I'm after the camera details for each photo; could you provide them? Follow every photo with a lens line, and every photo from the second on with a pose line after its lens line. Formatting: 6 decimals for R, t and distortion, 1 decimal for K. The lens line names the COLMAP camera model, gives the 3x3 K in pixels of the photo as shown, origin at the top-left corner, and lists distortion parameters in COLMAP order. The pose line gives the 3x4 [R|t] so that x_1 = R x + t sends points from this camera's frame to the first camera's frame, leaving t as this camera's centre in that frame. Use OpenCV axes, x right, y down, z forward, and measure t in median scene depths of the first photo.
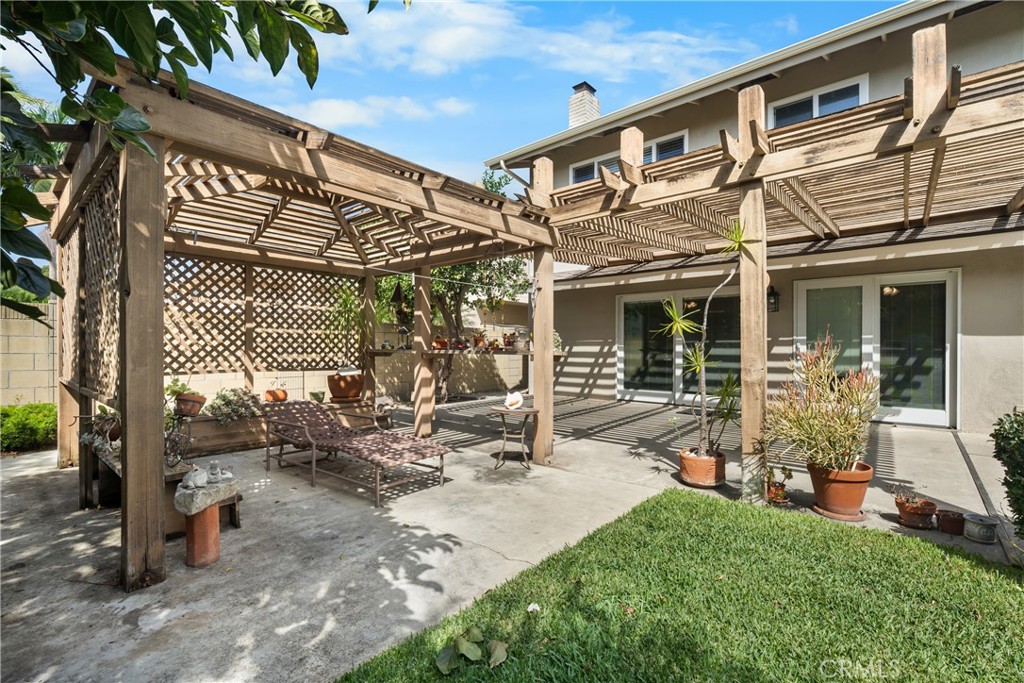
lens RADIAL K [[461.7, 0, 512.0], [0, 461.7, 341.5], [0, 0, 1]] dist [-0.035428, -0.000040]
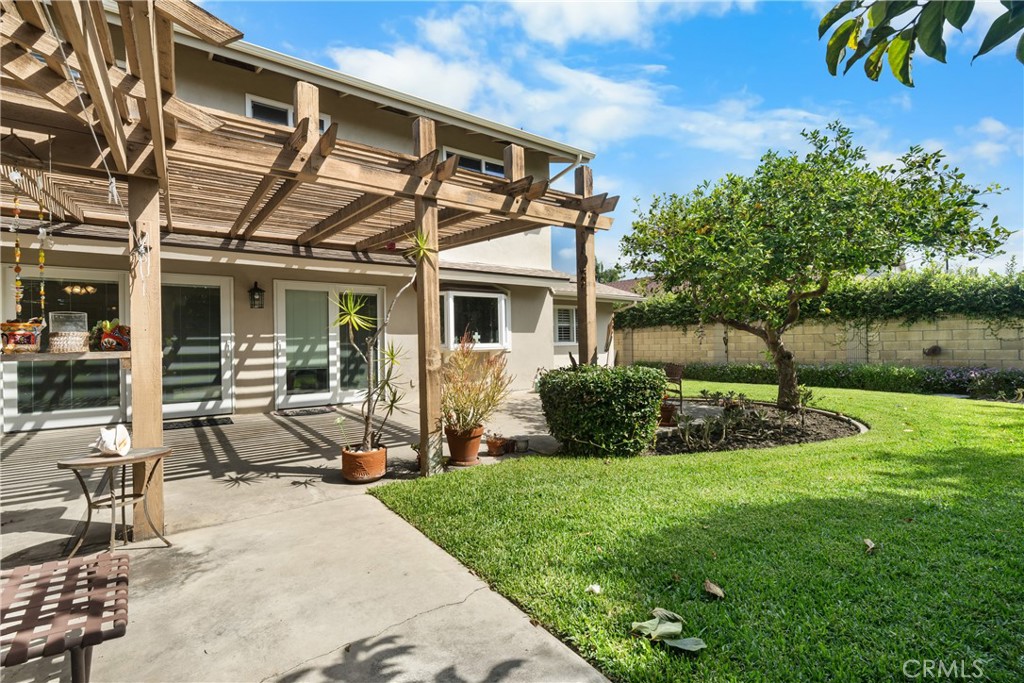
lens RADIAL K [[456.6, 0, 506.9], [0, 456.6, 350.9], [0, 0, 1]] dist [-0.000014, -0.000113]
pose [[0.229387, -0.027389, 0.972950, -0.351260], [0.002360, 0.999617, 0.027584, 0.001010], [-0.973332, -0.004031, 0.229364, 0.333675]]
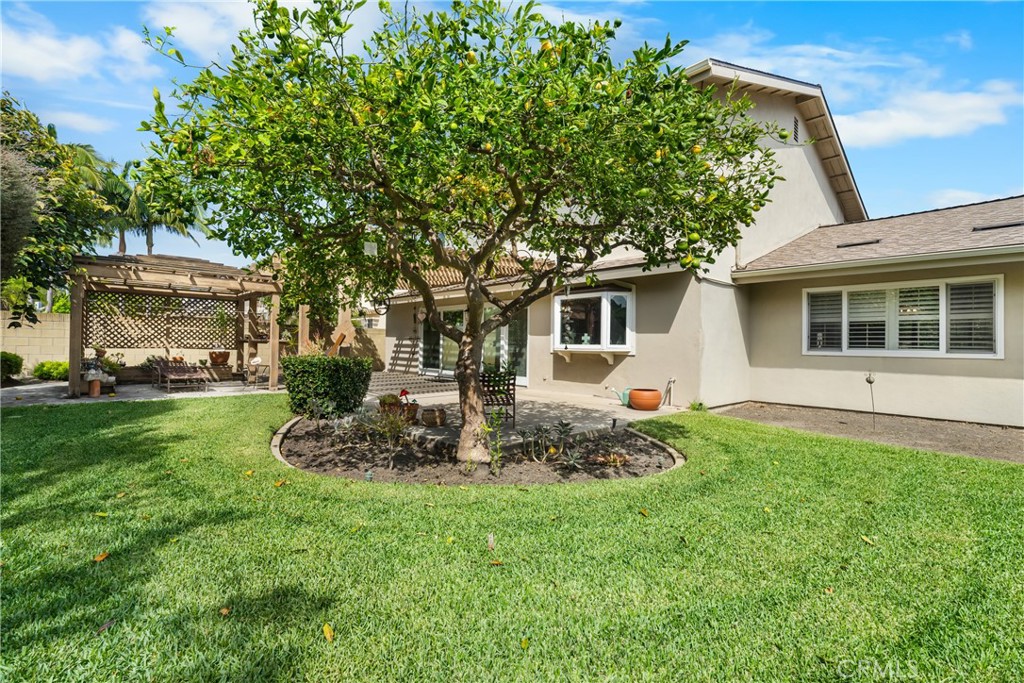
lens RADIAL K [[463.5, 0, 512.0], [0, 463.5, 341.5], [0, 0, 1]] dist [-0.000900, -0.000115]
pose [[0.992735, 0.014351, -0.119465, 1.220687], [-0.014104, 0.999896, 0.002909, 0.006960], [0.119494, -0.001203, 0.992834, -0.896673]]
